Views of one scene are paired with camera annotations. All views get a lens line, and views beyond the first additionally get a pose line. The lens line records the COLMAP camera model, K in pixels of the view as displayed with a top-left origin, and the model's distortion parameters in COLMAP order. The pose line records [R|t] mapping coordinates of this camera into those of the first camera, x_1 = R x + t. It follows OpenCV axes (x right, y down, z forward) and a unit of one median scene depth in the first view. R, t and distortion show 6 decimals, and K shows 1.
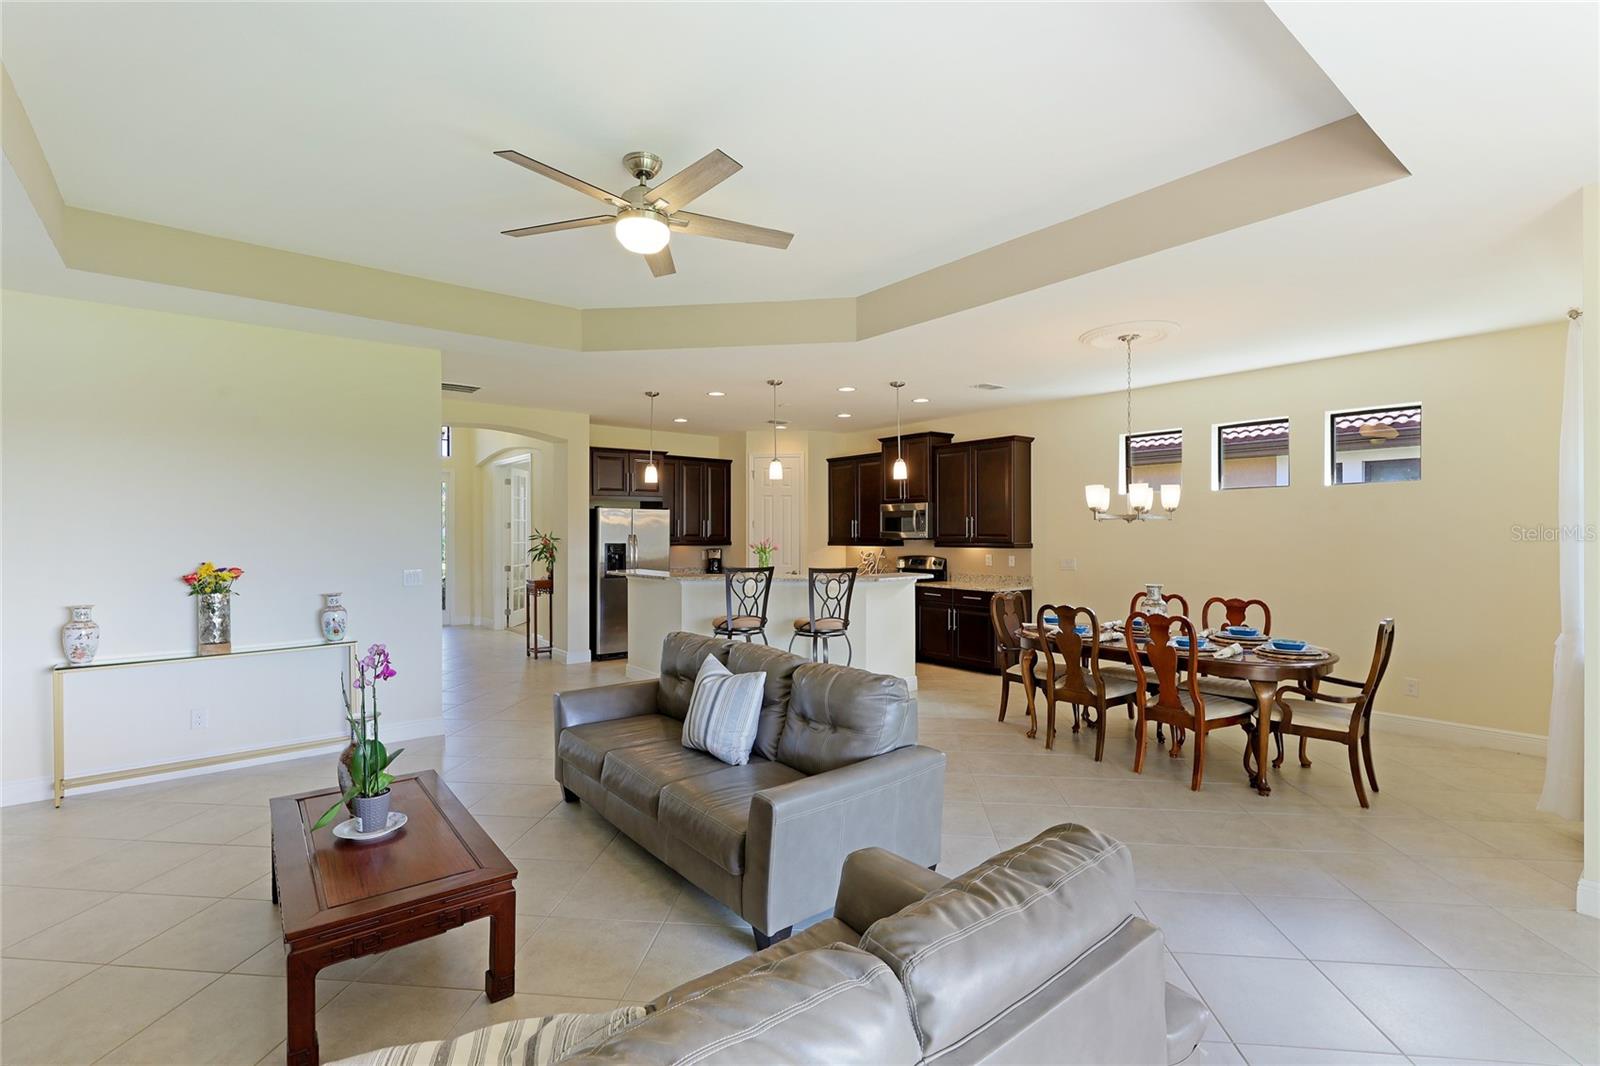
lens RADIAL K [[726.6, 0, 801.3], [0, 726.6, 530.0], [0, 0, 1]] dist [0.000827, -0.000438]
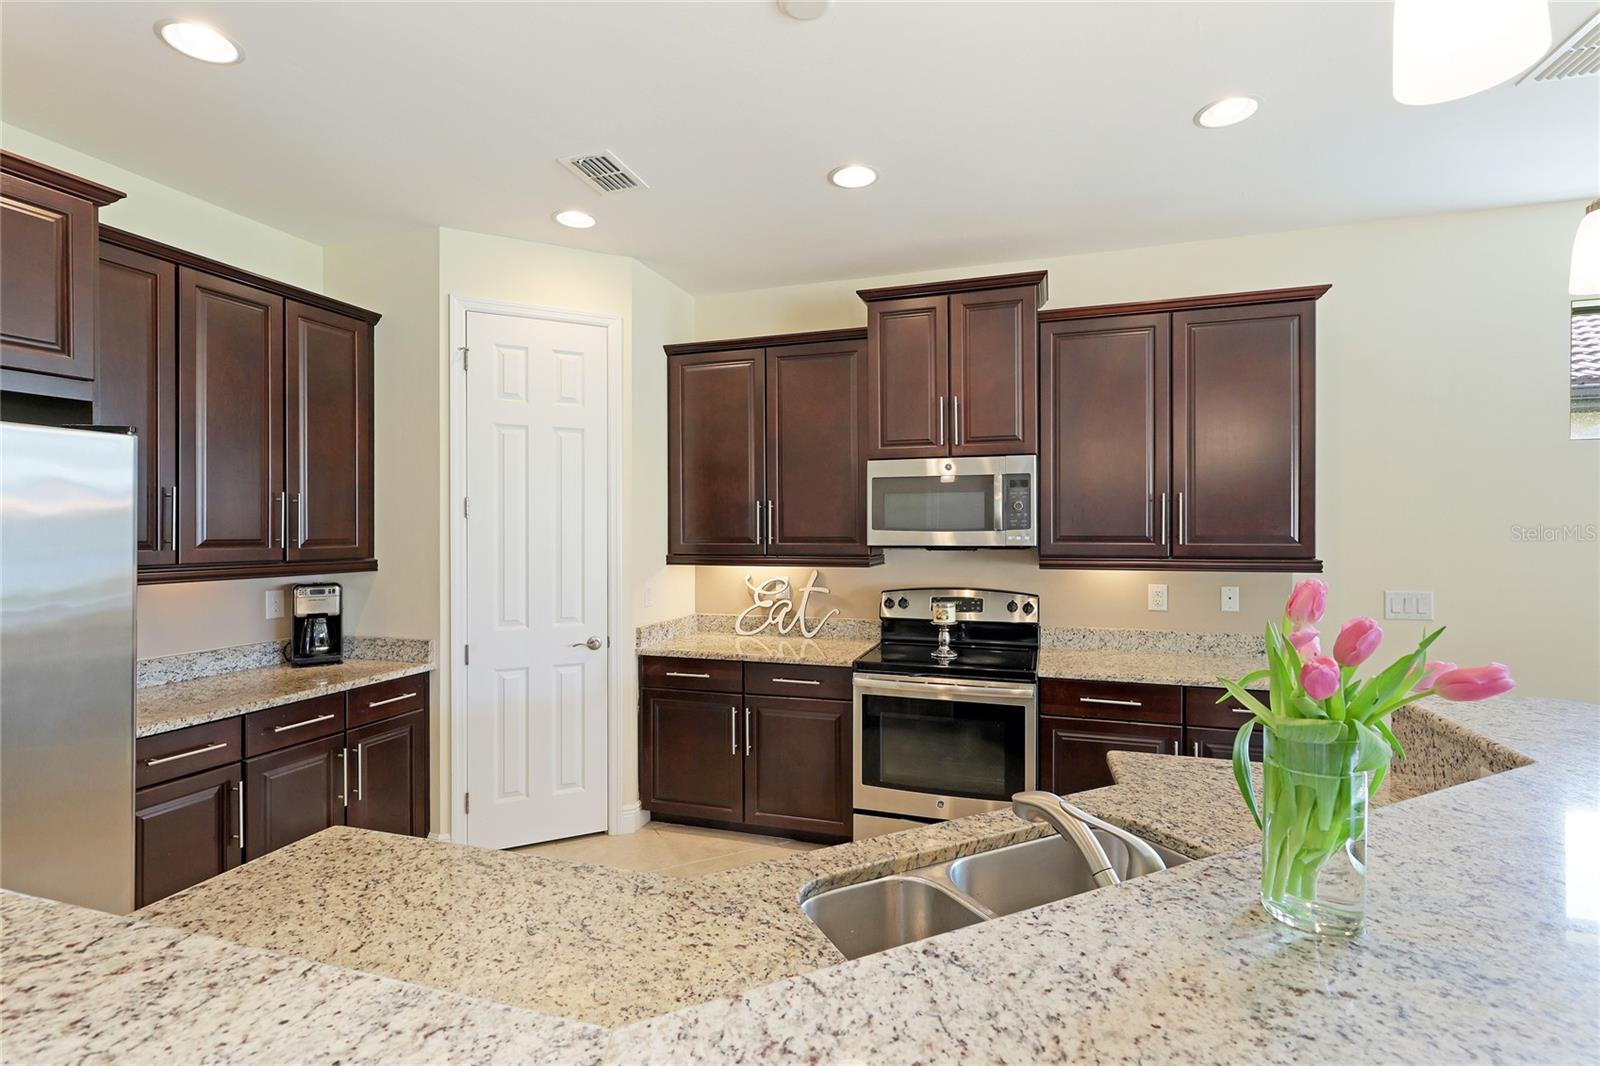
lens RADIAL K [[726.6, 0, 801.3], [0, 726.6, 530.0], [0, 0, 1]] dist [0.000827, -0.000438]
pose [[0.832638, 0.000694, 0.553817, -0.142804], [-0.001510, 0.999998, 0.001017, 0.001990], [-0.553816, -0.001683, 0.832638, 0.739868]]
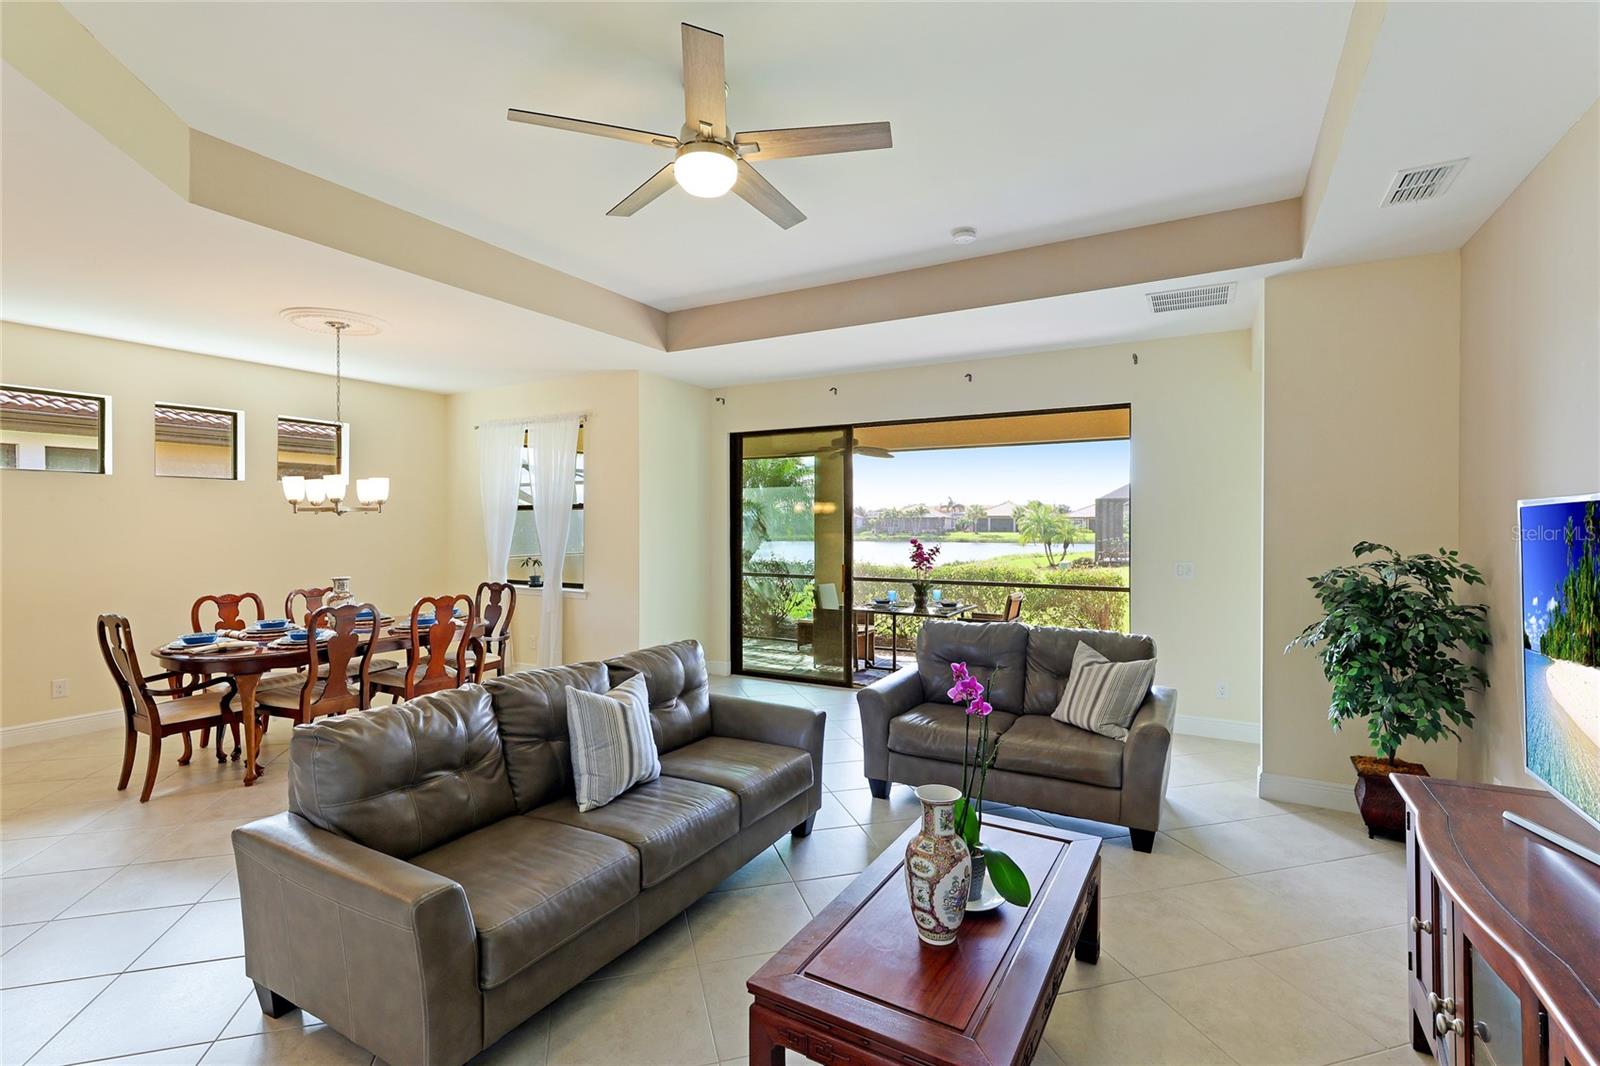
lens RADIAL K [[726.6, 0, 801.3], [0, 726.6, 530.0], [0, 0, 1]] dist [0.000827, -0.000438]
pose [[-0.372893, -0.004213, 0.927865, -0.396406], [0.000489, 0.999989, 0.004737, 0.001882], [-0.927874, 0.002220, -0.372886, 0.472829]]
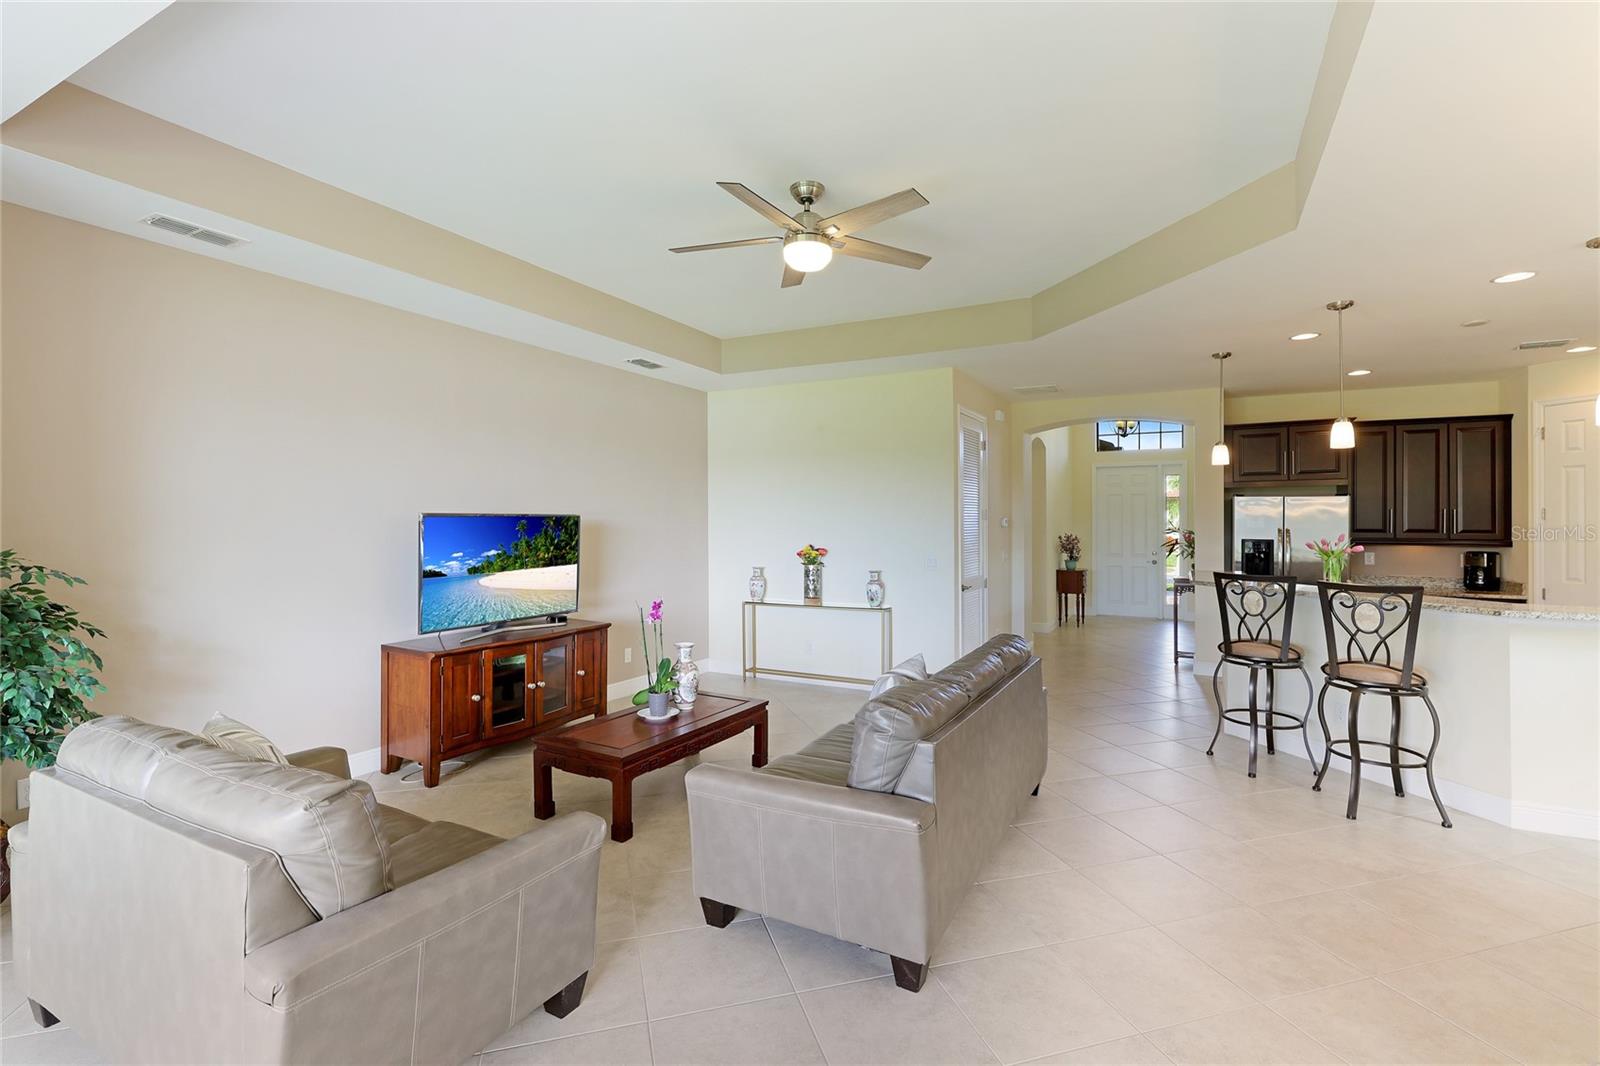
lens RADIAL K [[726.6, 0, 801.3], [0, 726.6, 530.0], [0, 0, 1]] dist [0.000827, -0.000438]
pose [[0.389474, 0.010702, -0.920975, 0.299586], [-0.000831, 0.999936, 0.011268, -0.000971], [0.921037, -0.003624, 0.389458, 0.208667]]
